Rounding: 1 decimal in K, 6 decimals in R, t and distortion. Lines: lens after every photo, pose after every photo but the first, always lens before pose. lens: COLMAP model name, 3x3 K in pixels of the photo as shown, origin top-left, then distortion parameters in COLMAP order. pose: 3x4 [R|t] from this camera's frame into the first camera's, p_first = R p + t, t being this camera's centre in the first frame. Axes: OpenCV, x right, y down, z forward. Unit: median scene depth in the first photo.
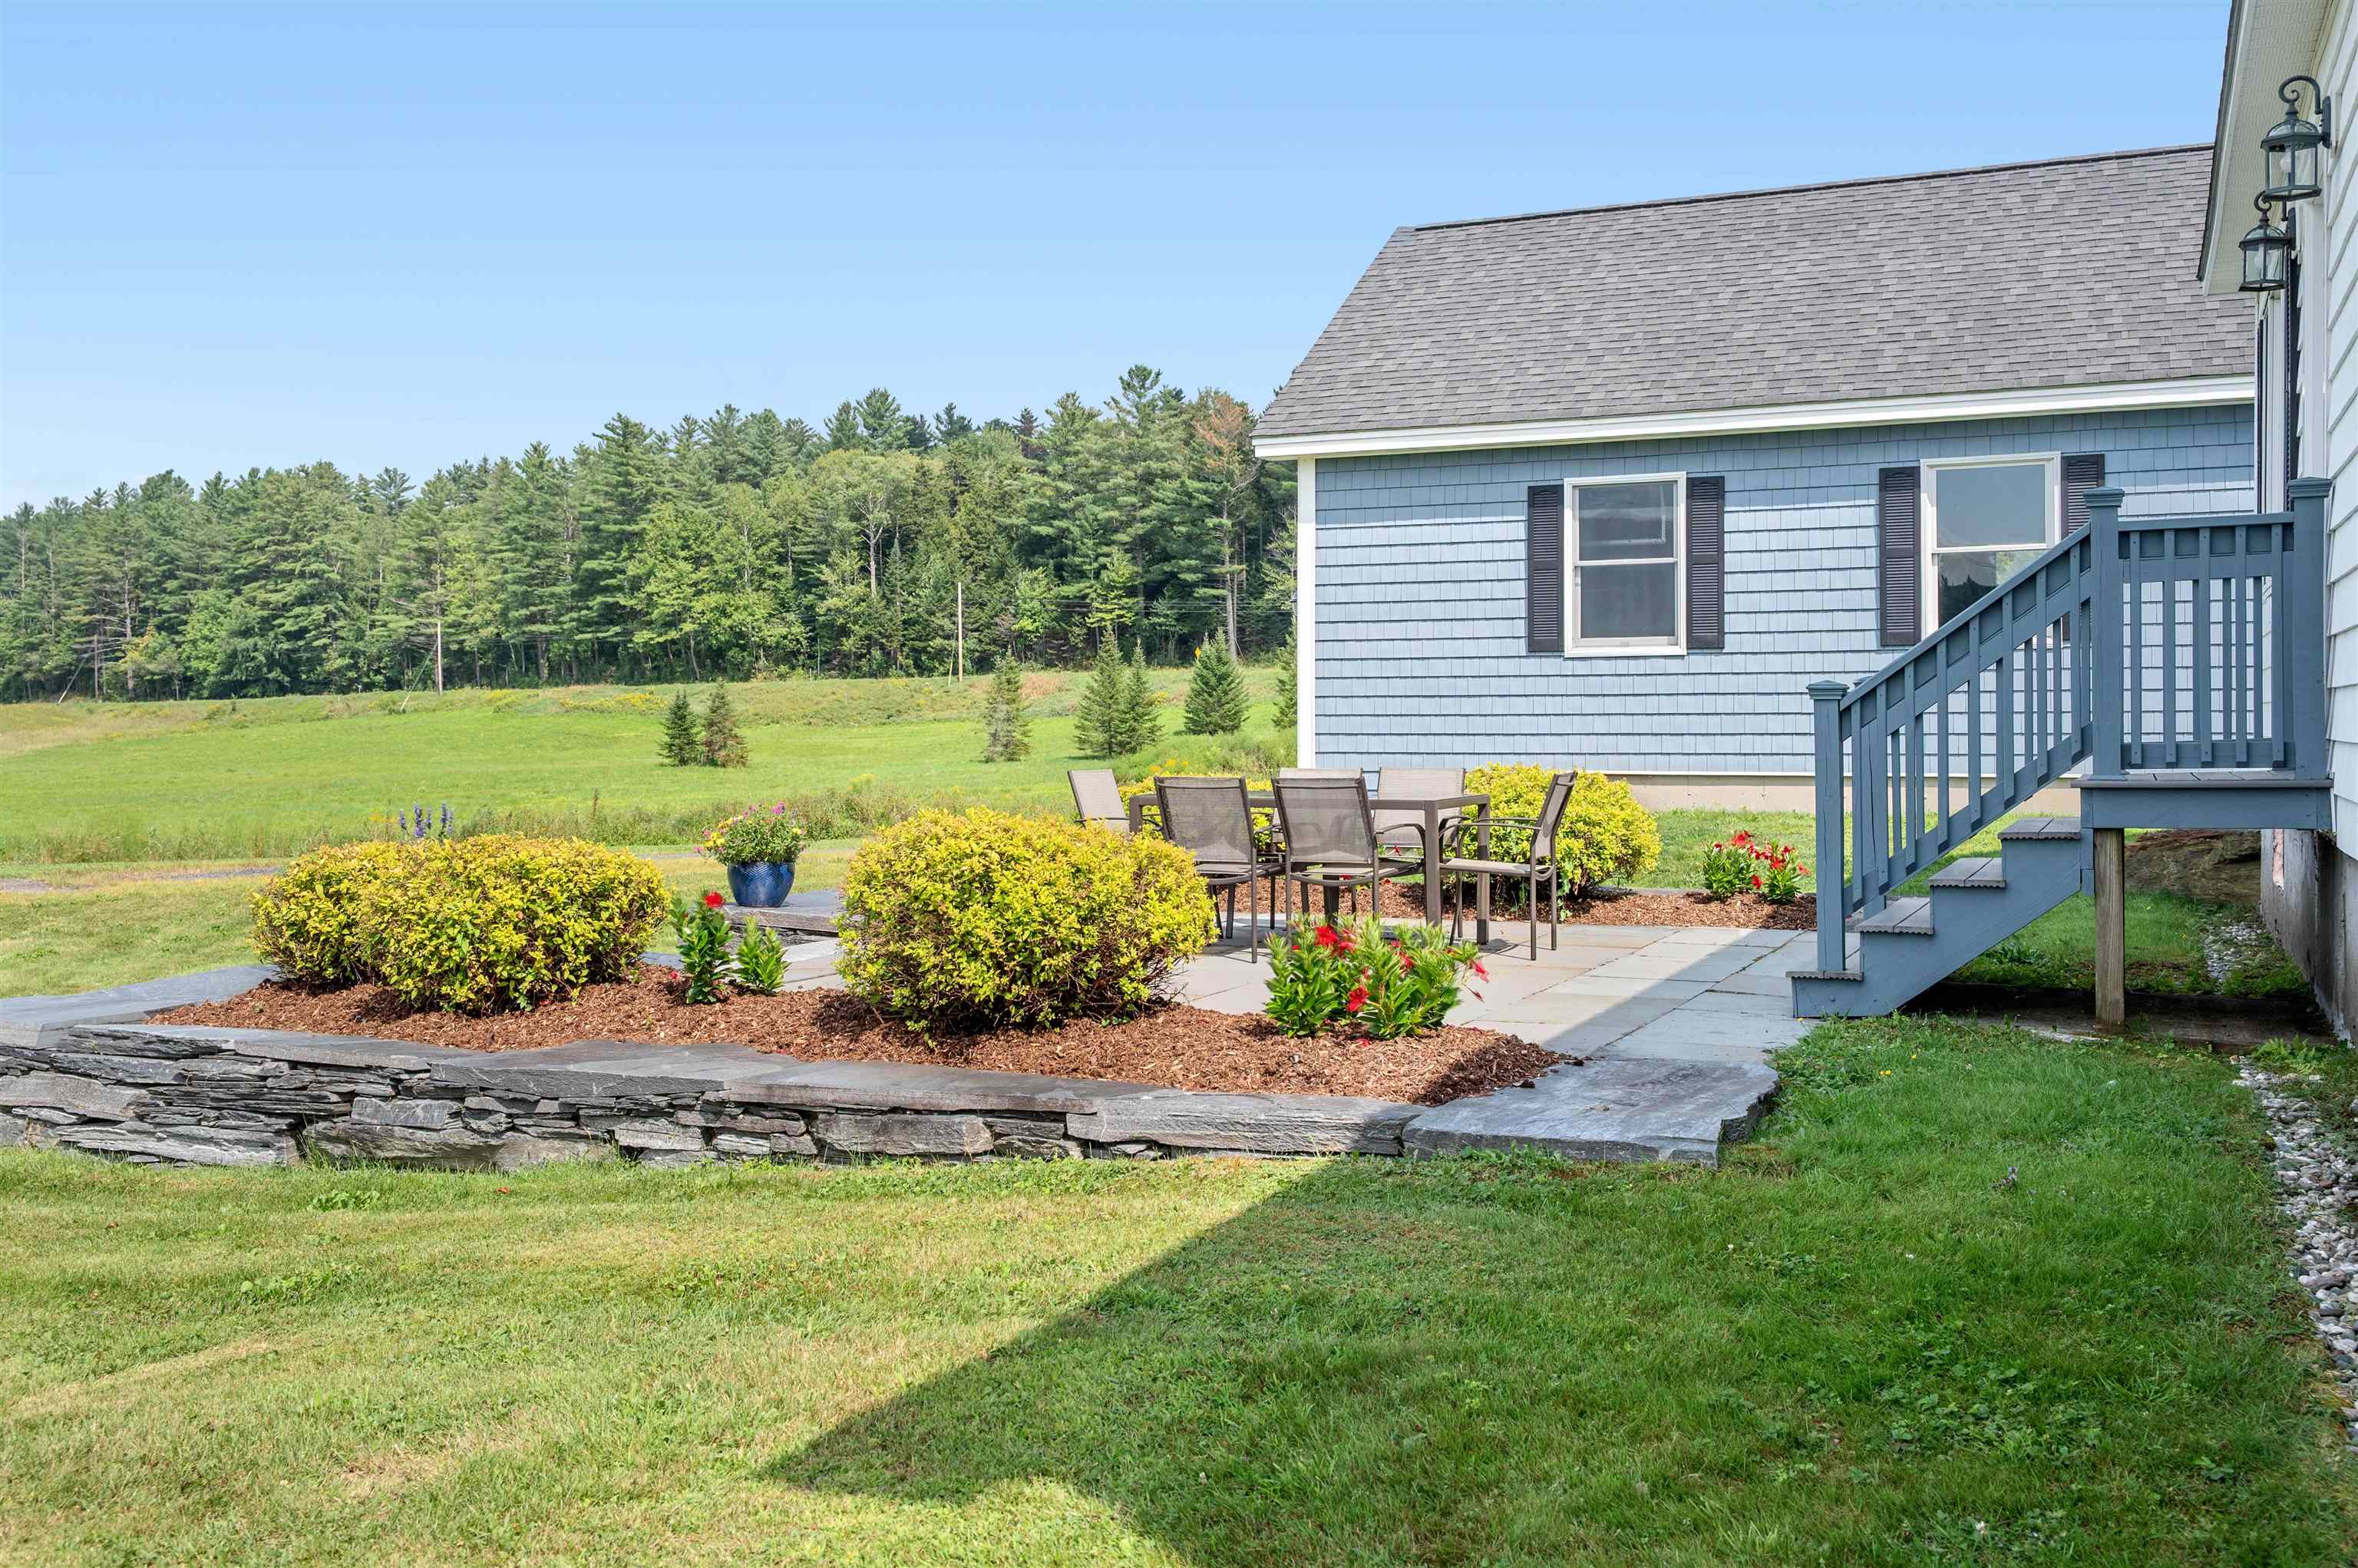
lens RADIAL K [[2060.1, 0, 1179.0], [0, 2060.1, 784.0], [0, 0, 1]] dist [0.004788, 0.004720]
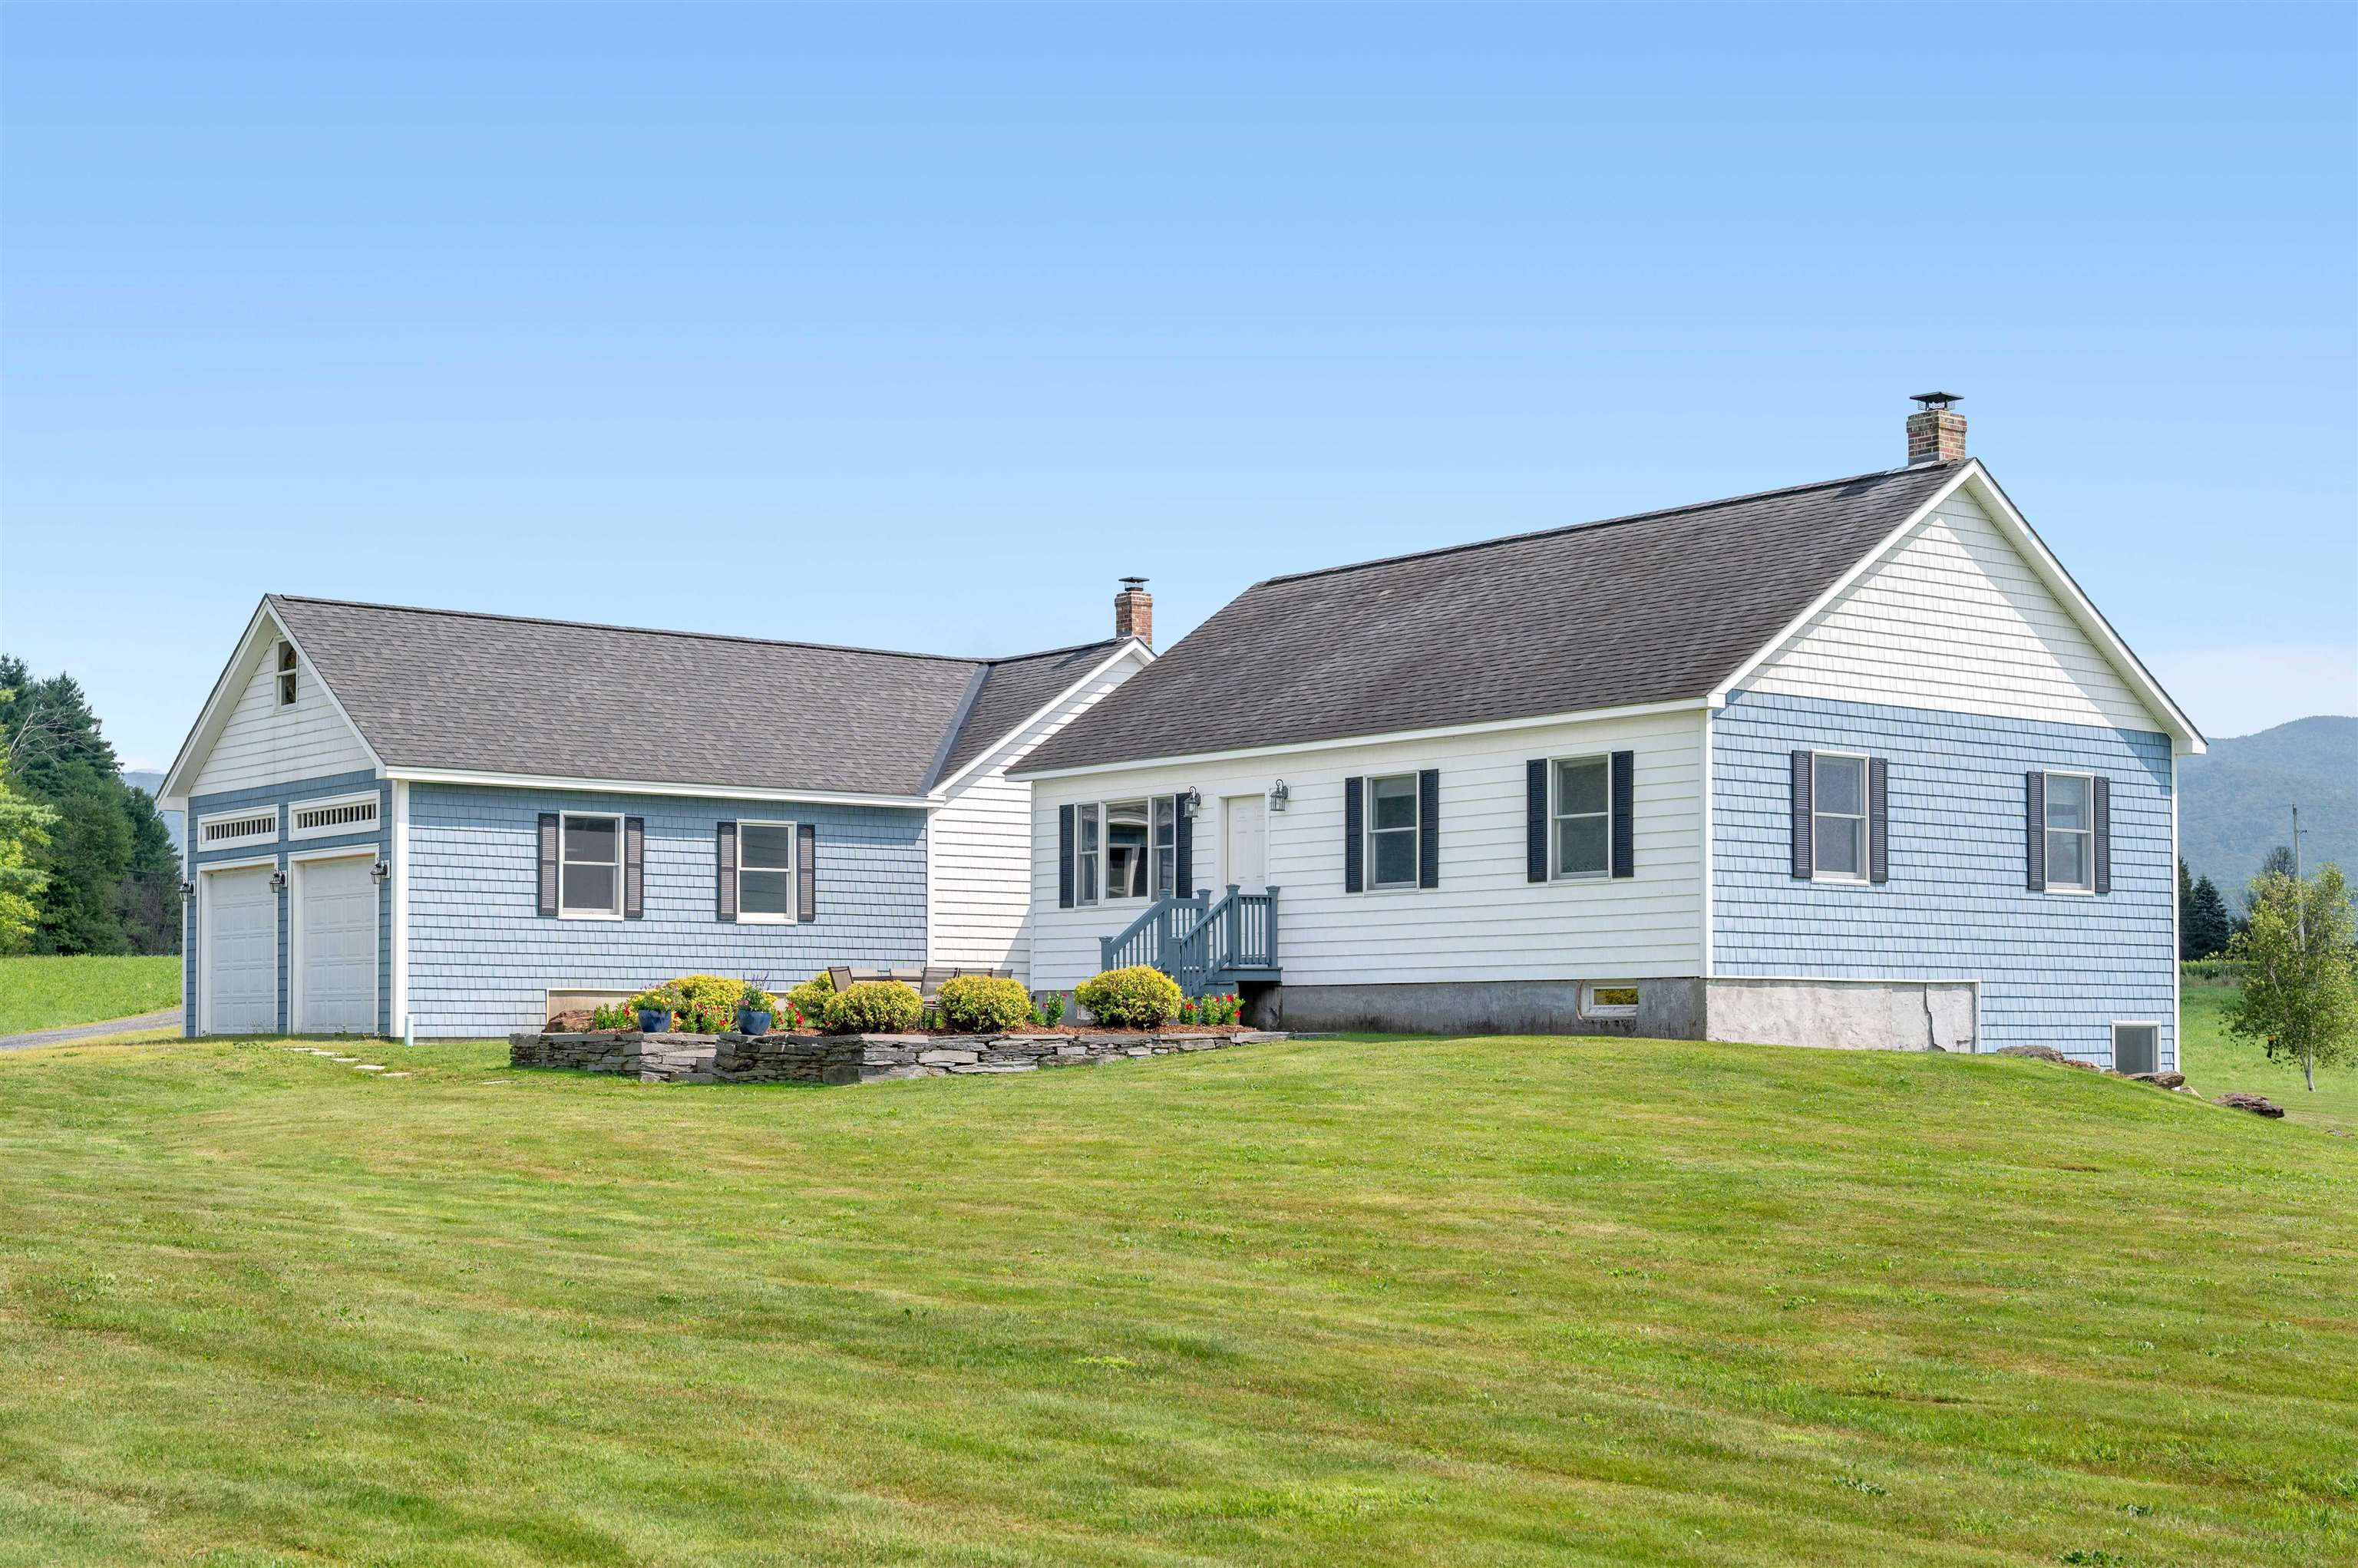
lens RADIAL K [[3248.9, 0, 1179.0], [0, 3248.9, 784.0], [0, 0, 1]] dist [0.023957, 0.030065]
pose [[0.432106, 0.072433, 0.898909, -1.963842], [0.025577, 0.995384, -0.092502, 0.084485], [-0.901460, 0.062962, 0.428259, -0.564214]]
